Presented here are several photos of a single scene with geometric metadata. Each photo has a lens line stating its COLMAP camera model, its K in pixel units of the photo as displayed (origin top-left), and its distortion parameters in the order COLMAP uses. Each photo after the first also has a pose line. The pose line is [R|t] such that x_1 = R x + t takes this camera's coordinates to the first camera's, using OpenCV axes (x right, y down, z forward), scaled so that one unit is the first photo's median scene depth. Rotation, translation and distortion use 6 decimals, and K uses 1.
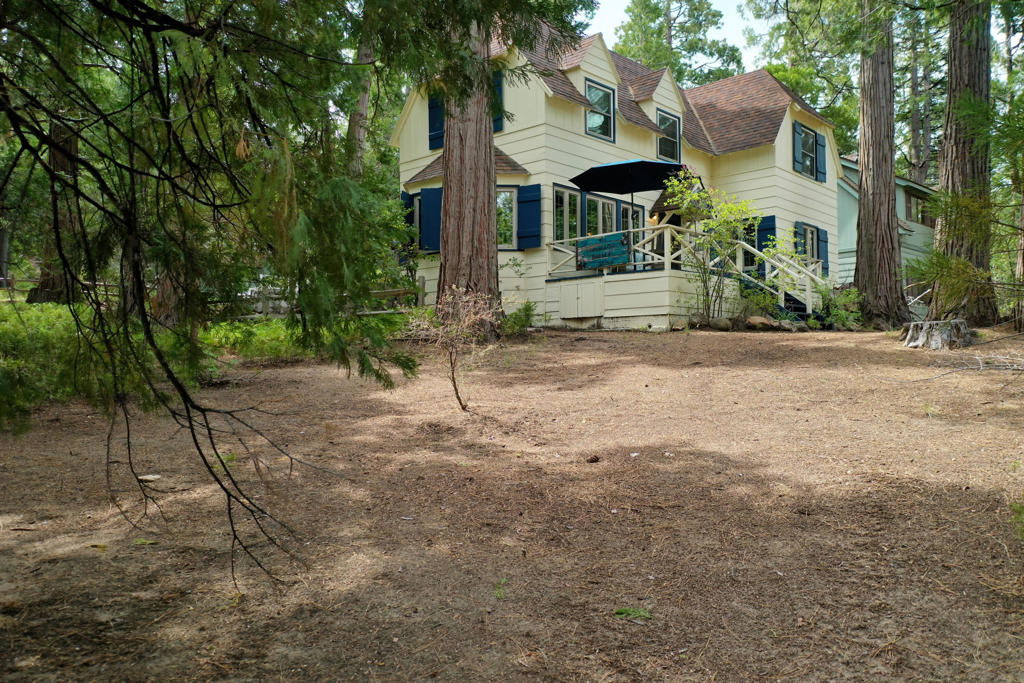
lens RADIAL K [[788.3, 0, 512.0], [0, 788.3, 341.5], [0, 0, 1]] dist [-0.027704, 0.002014]
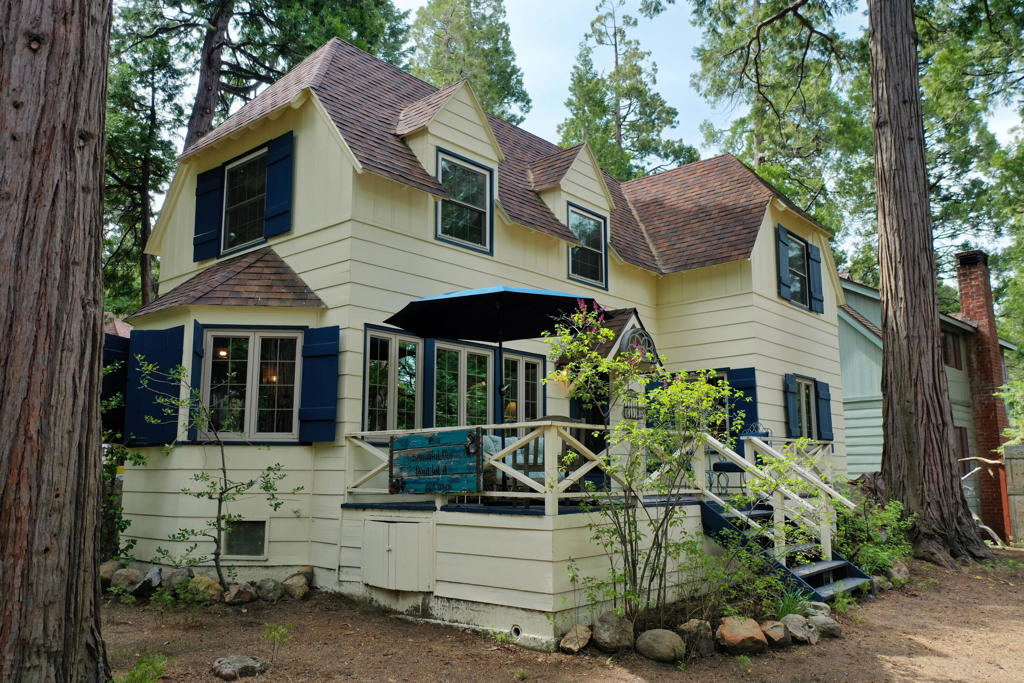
lens RADIAL K [[788.3, 0, 512.0], [0, 788.3, 341.5], [0, 0, 1]] dist [-0.027704, 0.002014]
pose [[0.999180, 0.008820, 0.039522, 0.115809], [-0.003486, 0.991104, -0.133046, -0.099529], [-0.040344, 0.132799, 0.990322, 0.384723]]
